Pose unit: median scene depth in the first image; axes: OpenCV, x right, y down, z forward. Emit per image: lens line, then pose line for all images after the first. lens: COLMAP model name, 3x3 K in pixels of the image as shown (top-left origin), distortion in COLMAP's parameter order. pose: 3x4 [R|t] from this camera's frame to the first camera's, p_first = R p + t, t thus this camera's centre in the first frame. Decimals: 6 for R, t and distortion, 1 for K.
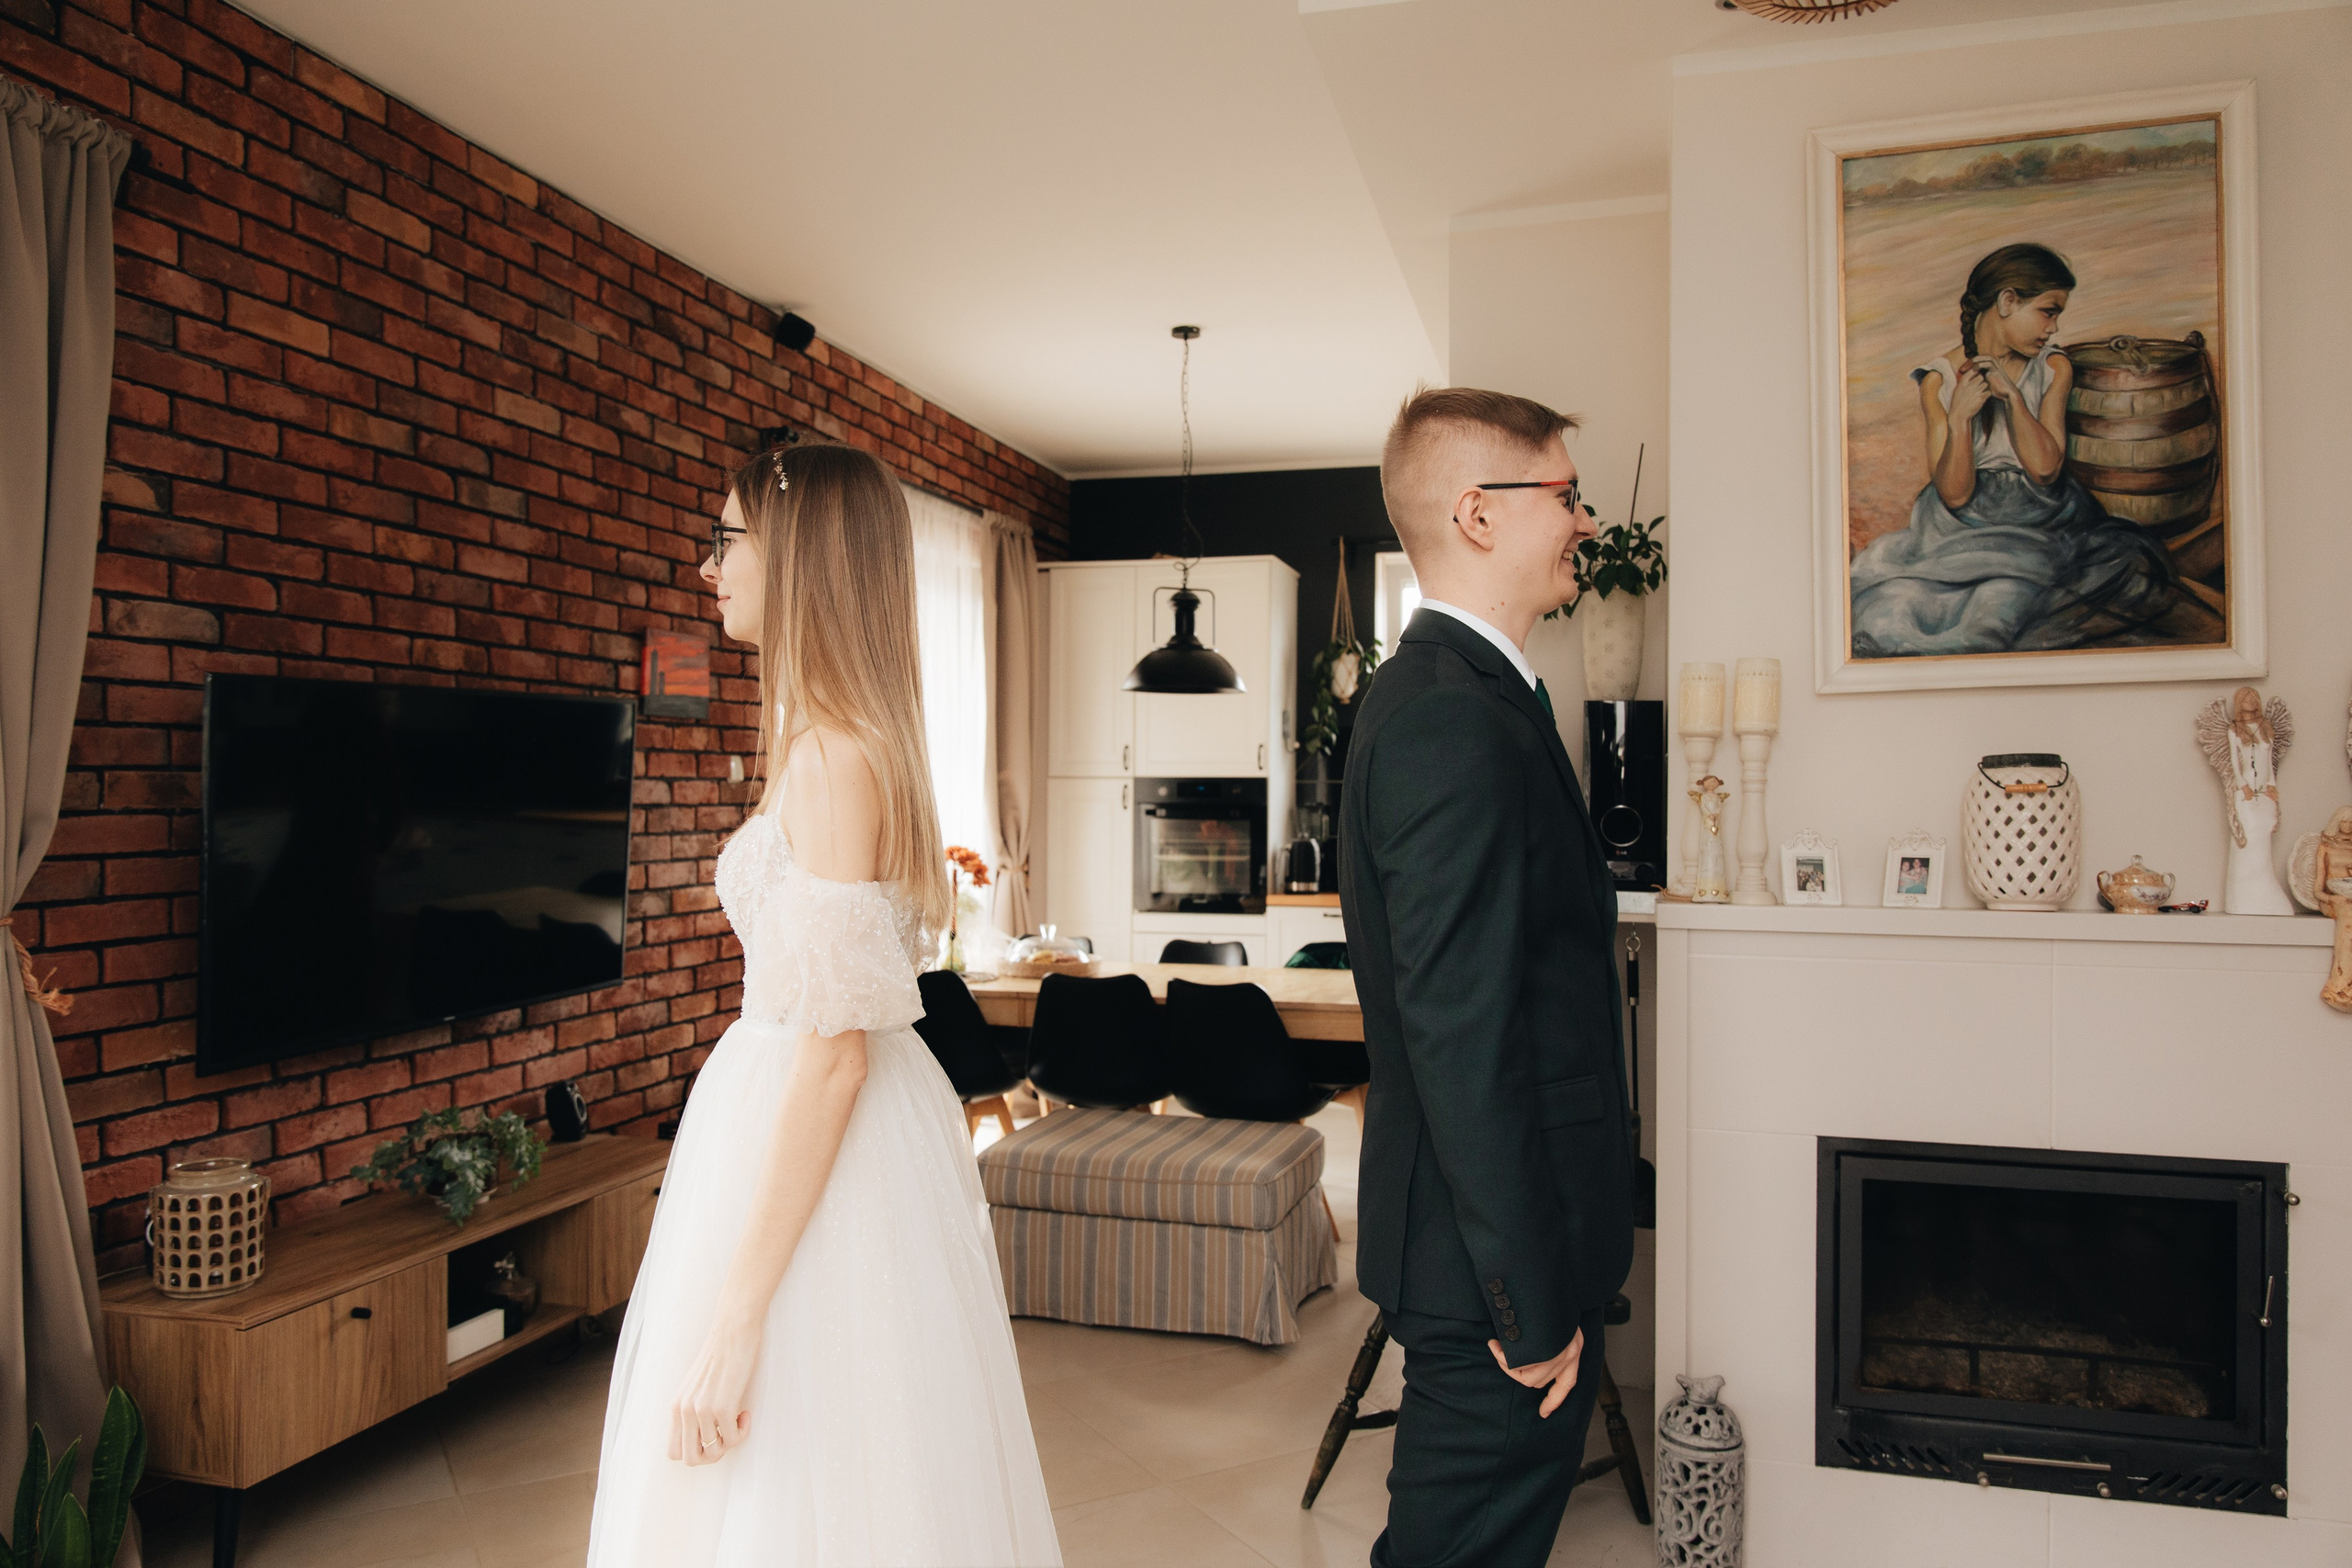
lens RADIAL K [[1668.5, 0, 1168.5], [0, 1668.5, 780.9], [0, 0, 1]] dist [-0.000594, -0.001394]
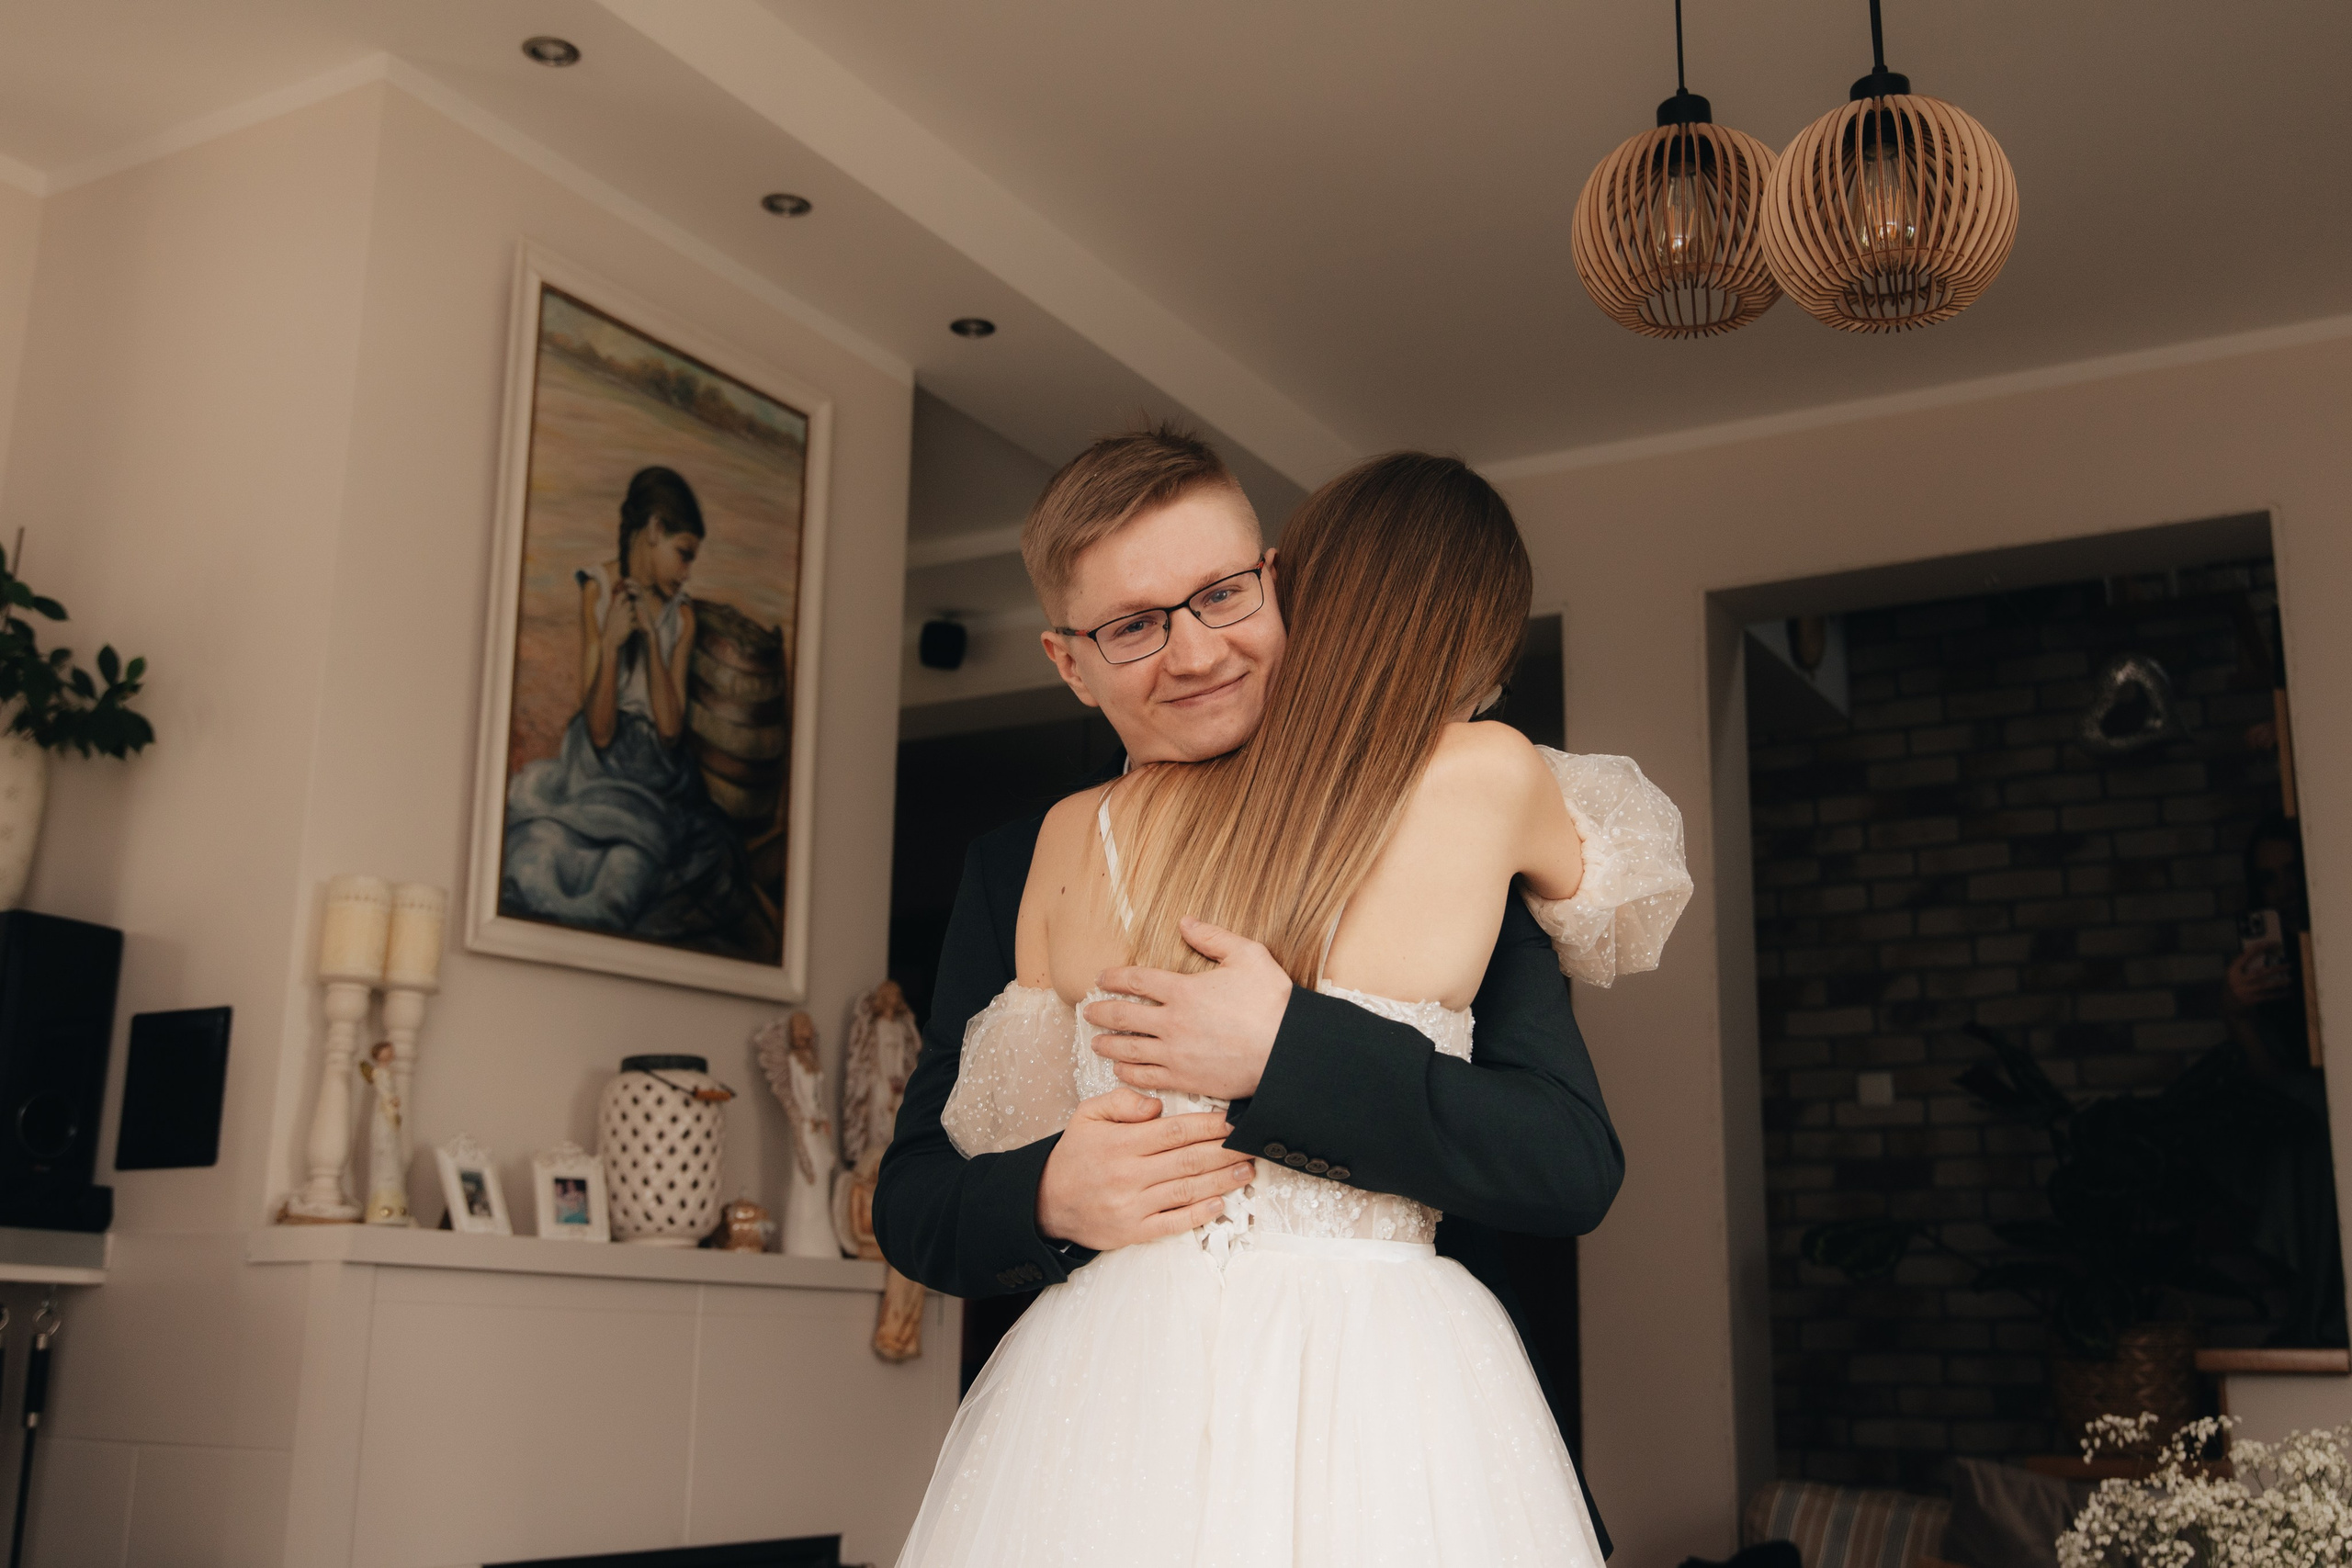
lens RADIAL K [[2521.7, 0, 1179.5], [0, 2521.7, 792.6], [0, 0, 1]] dist [-0.004973, 0.000000]
pose [[0.221030, 0.221097, 0.949875, -0.630358], [-0.010784, 0.974458, -0.224310, 0.130125], [-0.975207, 0.039336, 0.217769, 0.463341]]
